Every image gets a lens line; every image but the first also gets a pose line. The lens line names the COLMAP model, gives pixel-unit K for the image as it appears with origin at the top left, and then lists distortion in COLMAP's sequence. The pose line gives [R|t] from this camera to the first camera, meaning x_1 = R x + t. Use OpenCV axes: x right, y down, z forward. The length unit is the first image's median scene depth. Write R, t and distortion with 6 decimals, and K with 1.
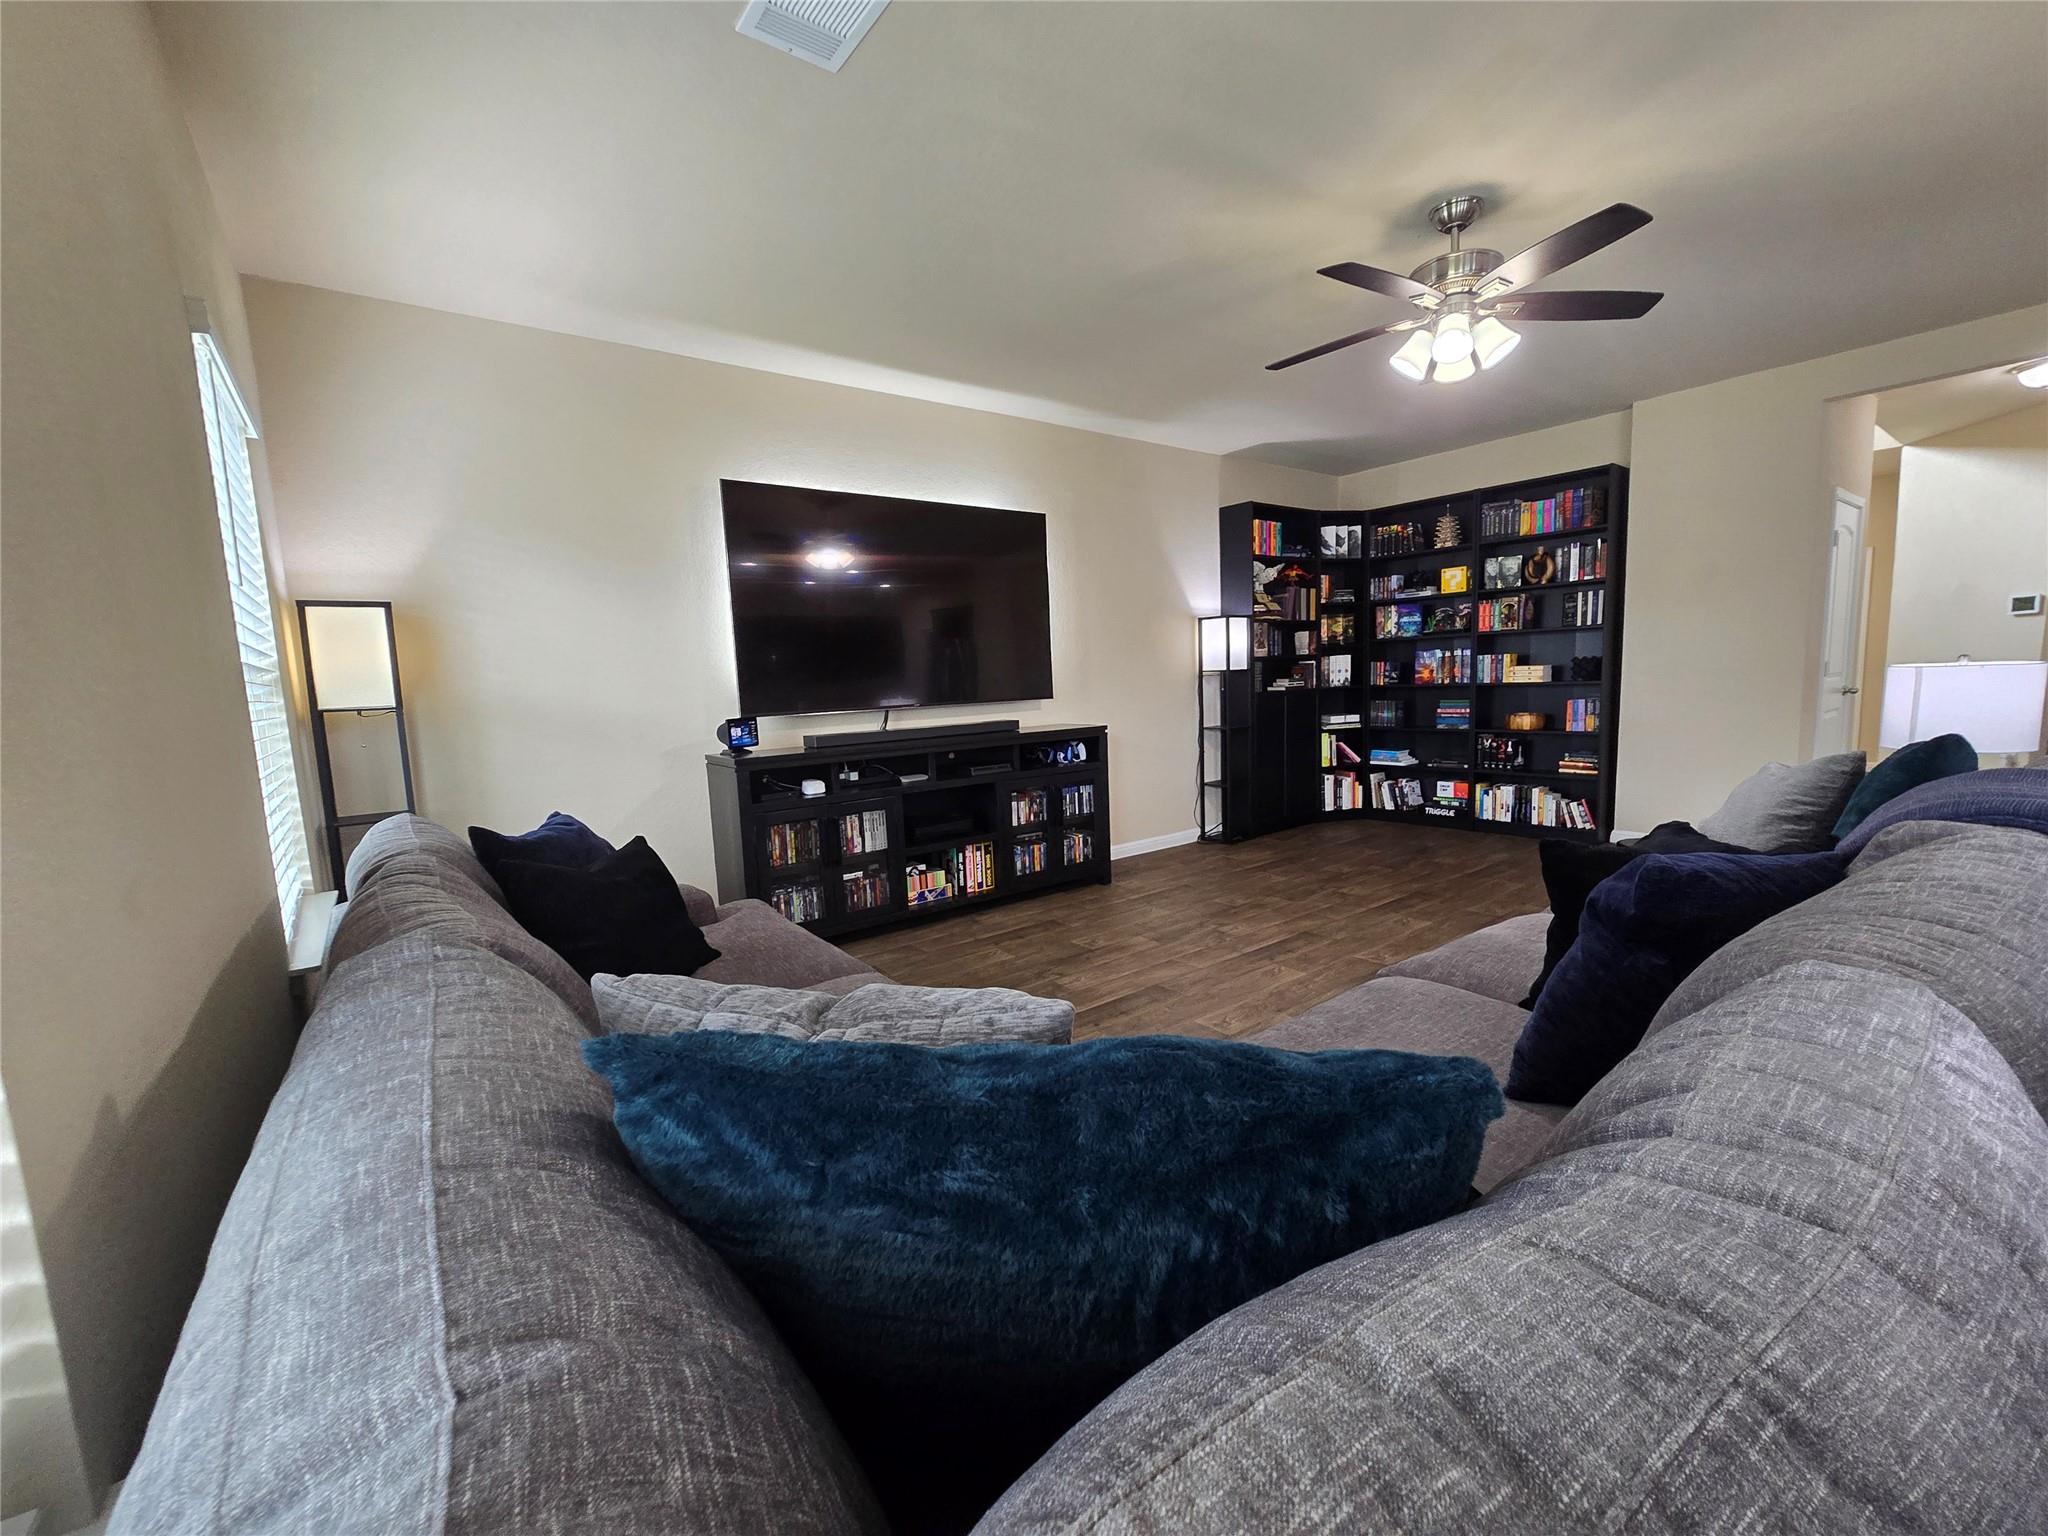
lens RADIAL K [[844.7, 0, 1027.3], [0, 844.7, 771.3], [0, 0, 1]] dist [-0.002980, 0.000038]
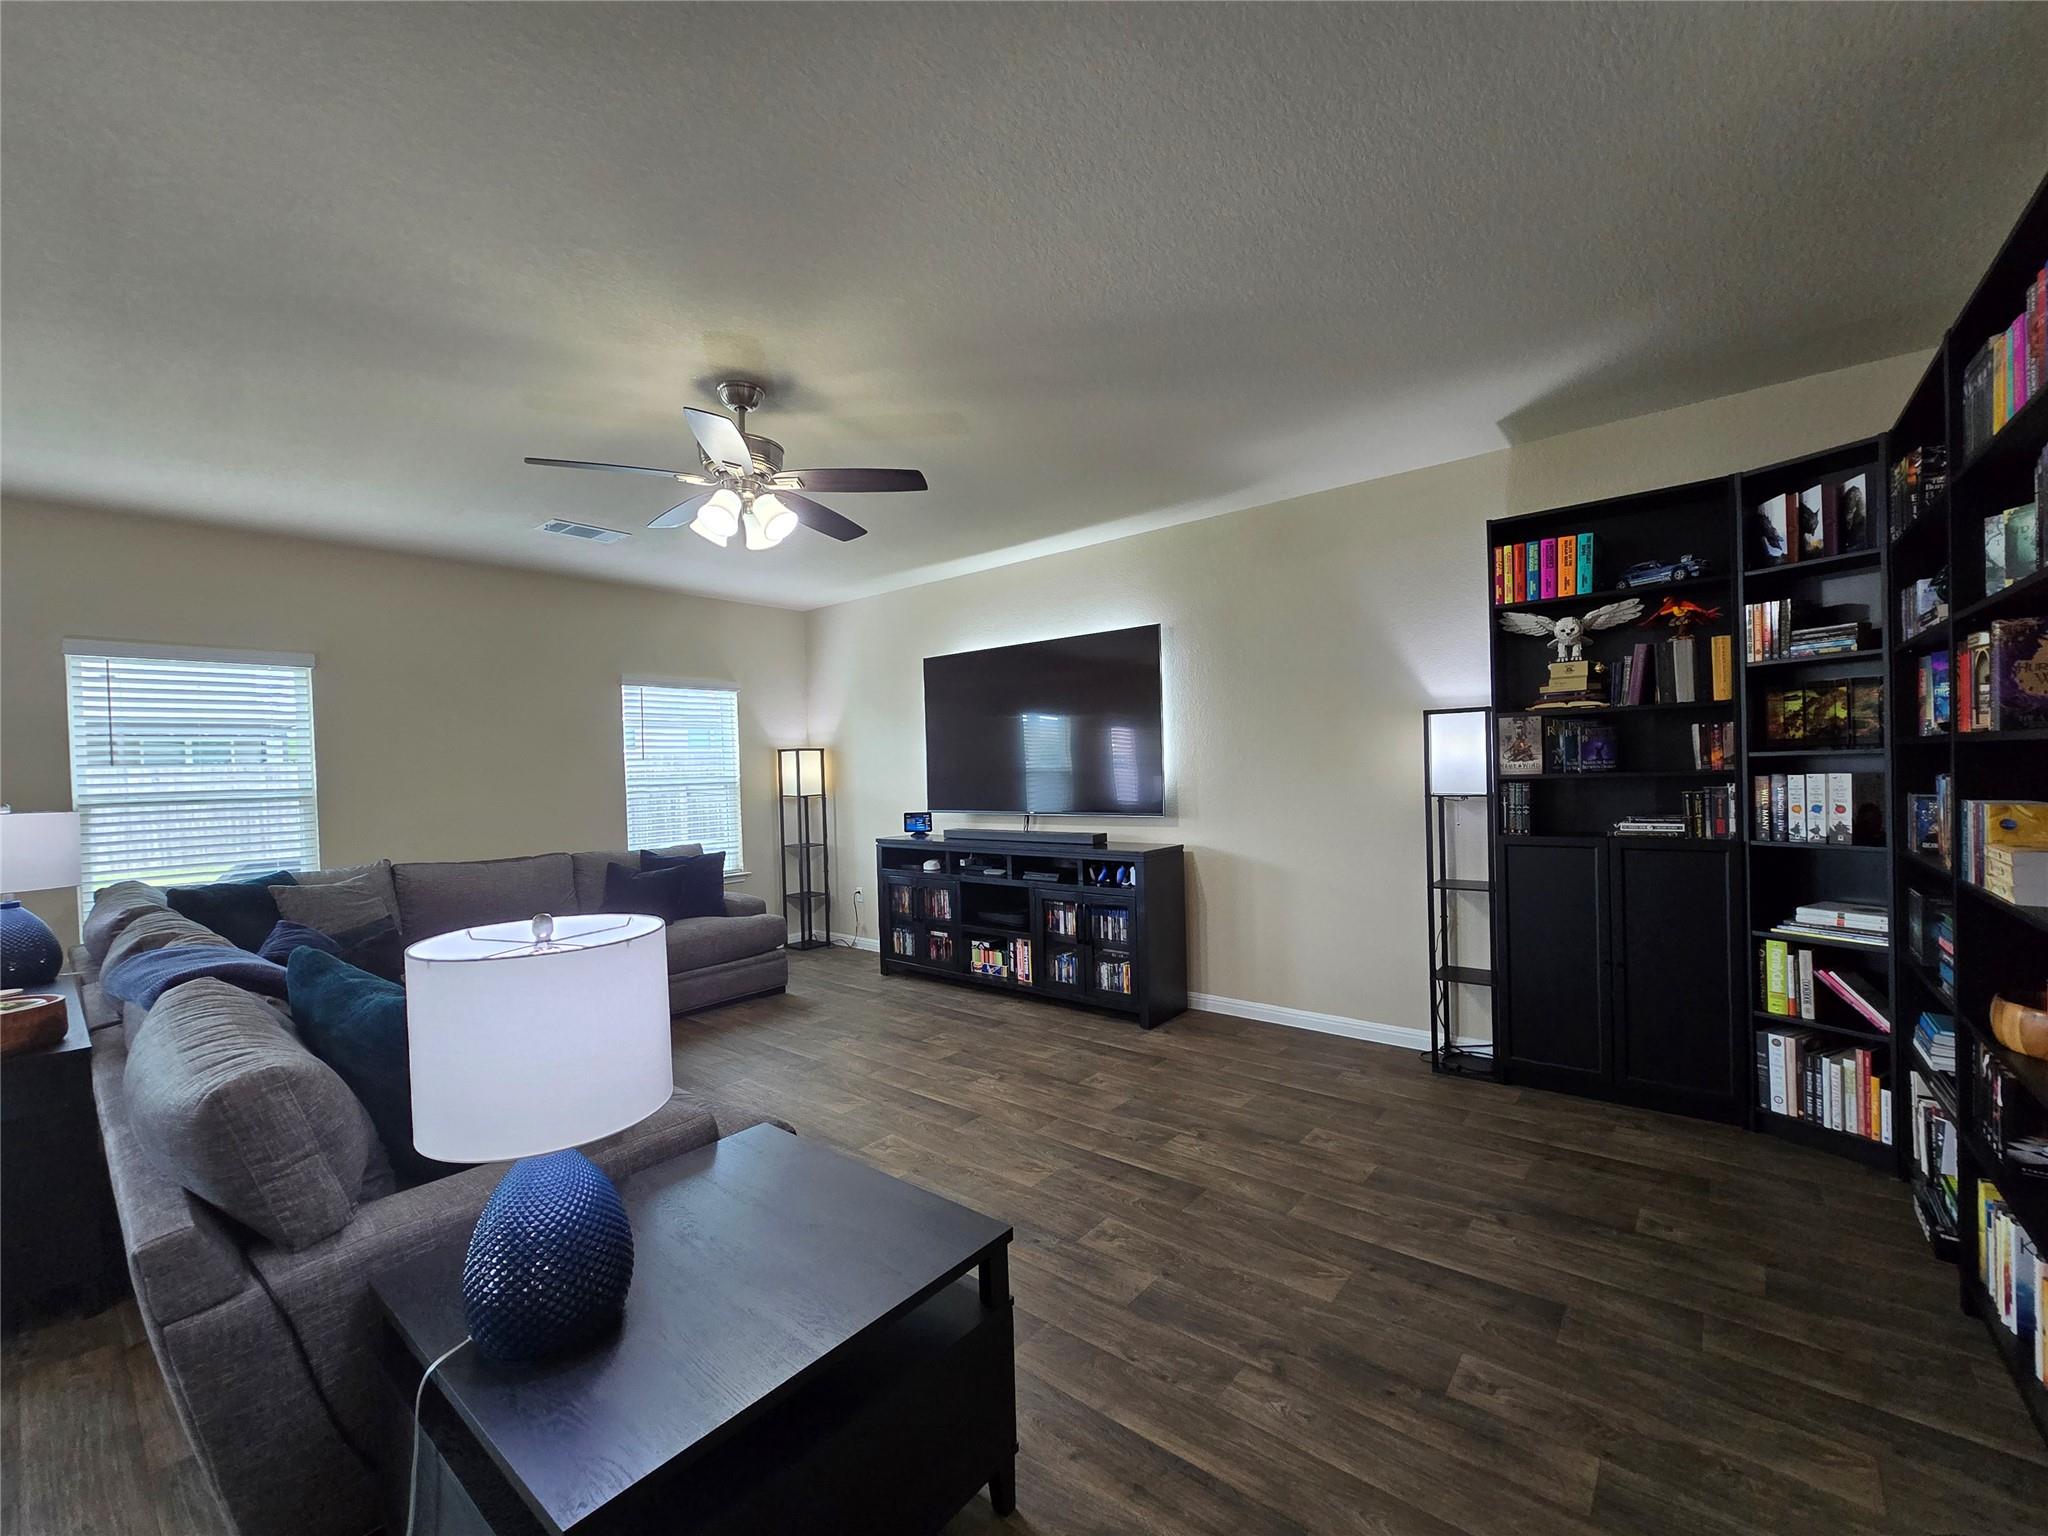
lens RADIAL K [[844.7, 0, 1025.2], [0, 844.7, 776.8], [0, 0, 1]] dist [-0.002980, 0.000038]
pose [[0.225539, 0.046416, -0.973128, 0.850407], [-0.090252, 0.995564, 0.026568, -0.132573], [0.970045, 0.081835, 0.228727, 0.597782]]
